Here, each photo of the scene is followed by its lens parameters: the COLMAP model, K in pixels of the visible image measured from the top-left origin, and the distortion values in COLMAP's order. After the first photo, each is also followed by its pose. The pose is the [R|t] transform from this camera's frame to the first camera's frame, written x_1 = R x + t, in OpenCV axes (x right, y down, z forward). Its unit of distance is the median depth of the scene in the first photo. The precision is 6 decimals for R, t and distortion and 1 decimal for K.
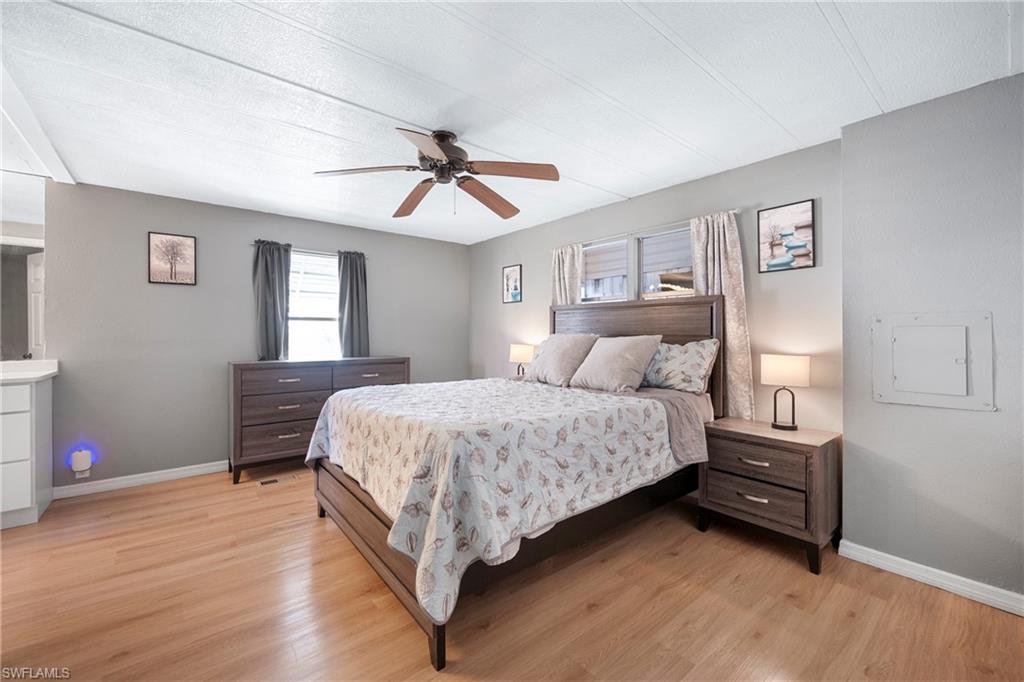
lens RADIAL K [[416.9, 0, 509.2], [0, 416.9, 345.3], [0, 0, 1]] dist [0.002017, -0.000148]
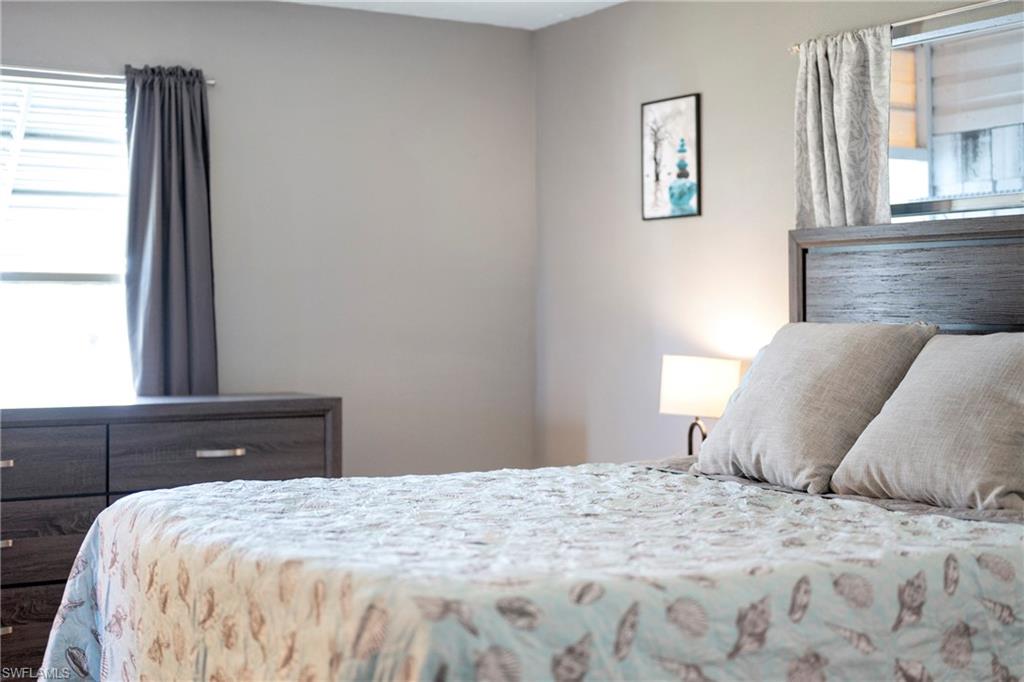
lens RADIAL K [[1567.5, 0, 512.7], [0, 1567.5, 338.0], [0, 0, 1]] dist [0.005529, 0.000000]
pose [[0.989714, -0.001169, -0.143056, 0.077068], [-0.000443, 0.999937, -0.011237, -0.003046], [0.143060, 0.011185, 0.989651, -0.200067]]
